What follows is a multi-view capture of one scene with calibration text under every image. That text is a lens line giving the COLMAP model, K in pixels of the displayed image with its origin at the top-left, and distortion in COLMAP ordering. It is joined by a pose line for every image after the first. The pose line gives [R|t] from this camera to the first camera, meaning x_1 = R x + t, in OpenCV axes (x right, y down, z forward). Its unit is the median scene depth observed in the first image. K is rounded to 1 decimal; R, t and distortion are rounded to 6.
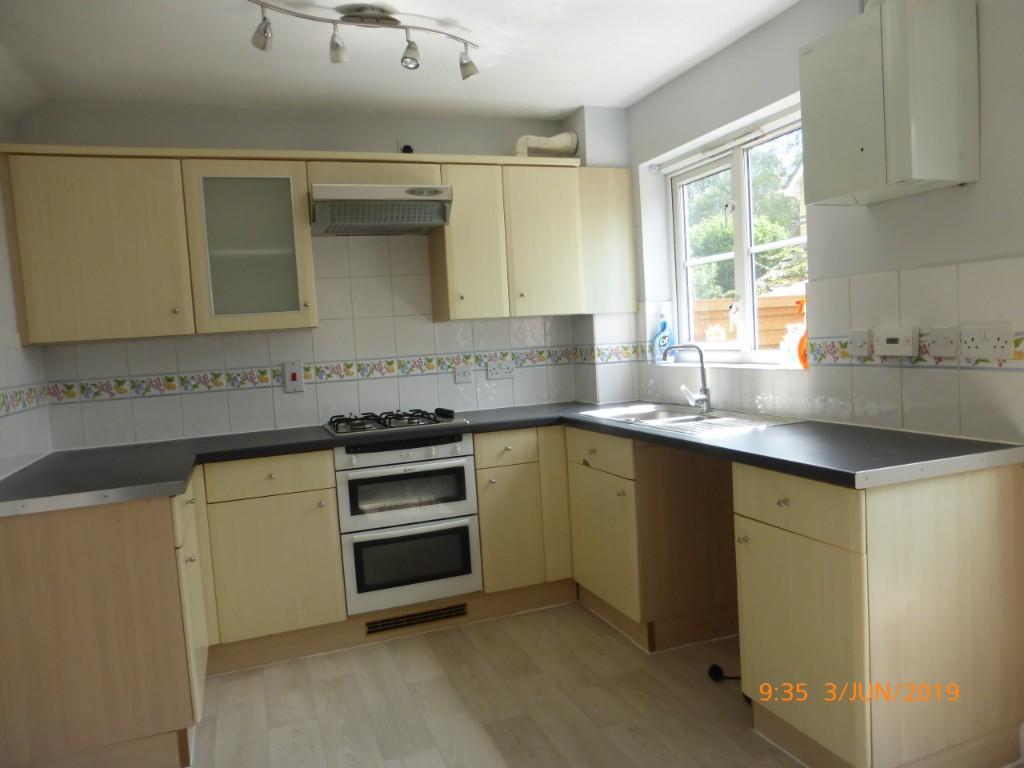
lens RADIAL K [[723.7, 0, 513.8], [0, 723.7, 384.4], [0, 0, 1]] dist [-0.003553, -0.001553]
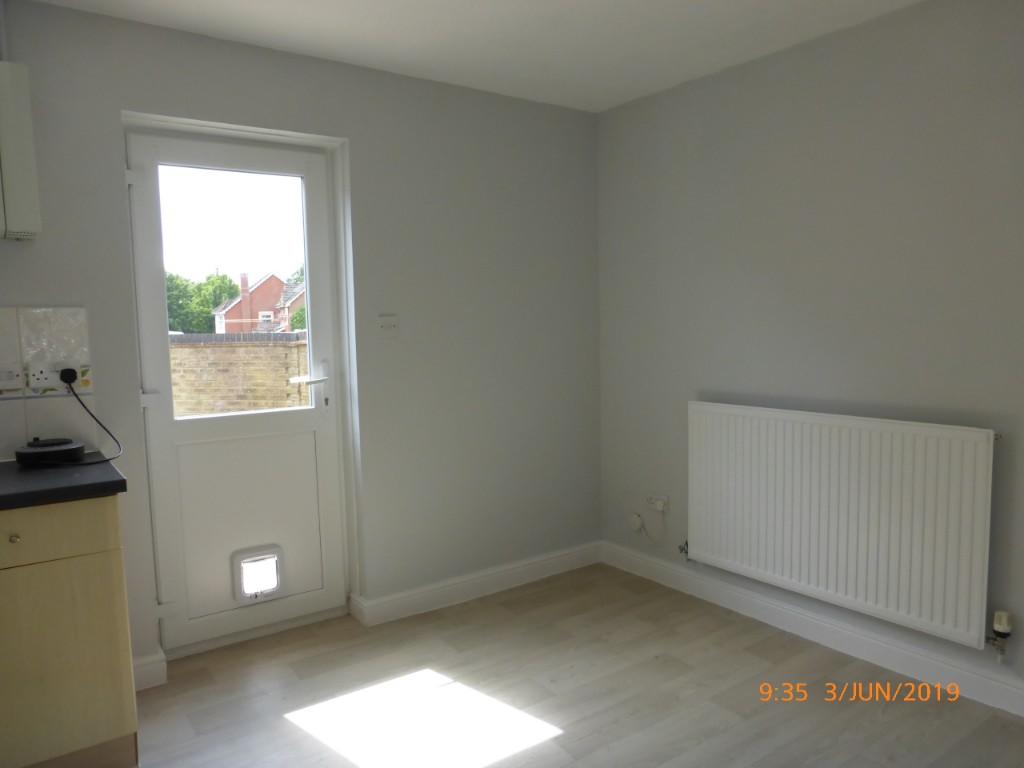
lens RADIAL K [[723.7, 0, 513.8], [0, 723.7, 384.4], [0, 0, 1]] dist [-0.003553, -0.001553]
pose [[-0.229716, -0.025394, 0.972926, -0.691258], [0.104475, 0.993240, 0.050592, -0.021503], [-0.967634, 0.113268, -0.225510, 0.517762]]
